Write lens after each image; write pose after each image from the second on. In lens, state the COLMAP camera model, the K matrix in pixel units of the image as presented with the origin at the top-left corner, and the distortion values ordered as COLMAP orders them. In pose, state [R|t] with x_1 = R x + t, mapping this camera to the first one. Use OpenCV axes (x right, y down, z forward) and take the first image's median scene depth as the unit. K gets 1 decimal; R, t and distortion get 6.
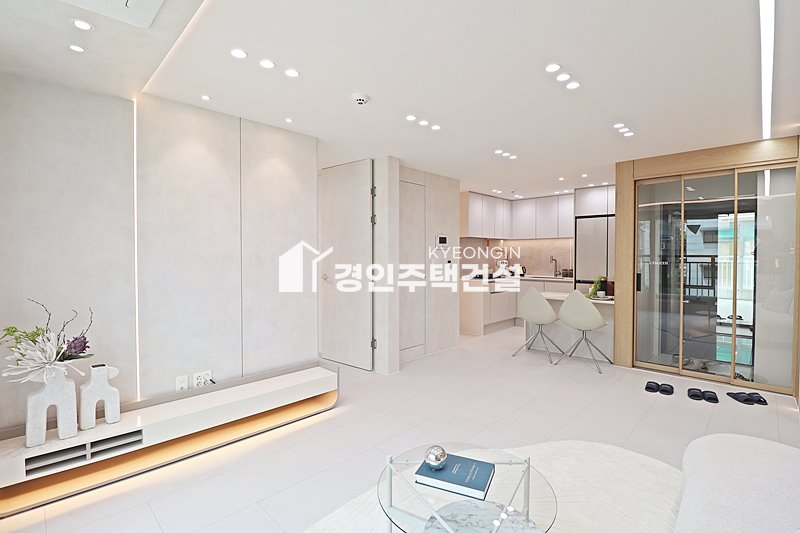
lens RADIAL K [[371.5, 0, 405.2], [0, 371.5, 264.1], [0, 0, 1]] dist [-0.002876, -0.008367]
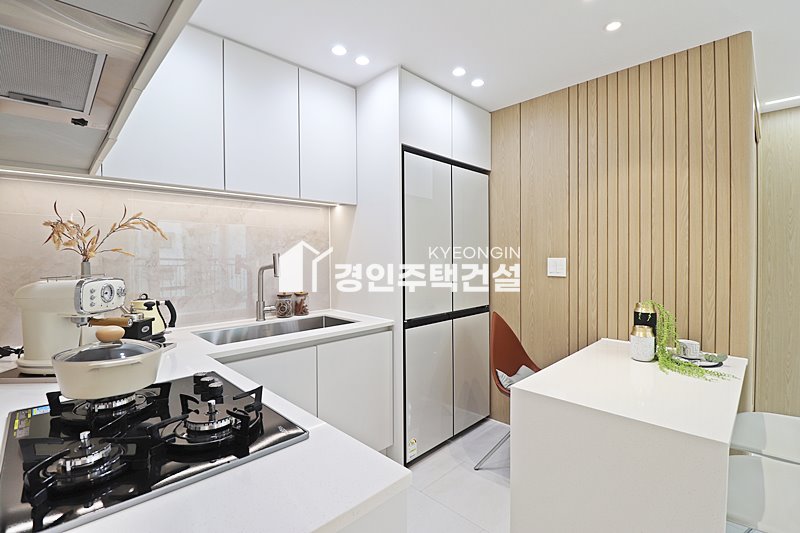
lens RADIAL K [[371.5, 0, 404.5], [0, 371.5, 264.1], [0, 0, 1]] dist [-0.002876, -0.008367]
pose [[0.019725, -0.018120, 0.999641, 0.099280], [0.031017, 0.999366, 0.017503, -0.018790], [-0.999324, 0.030660, 0.020274, 0.995149]]
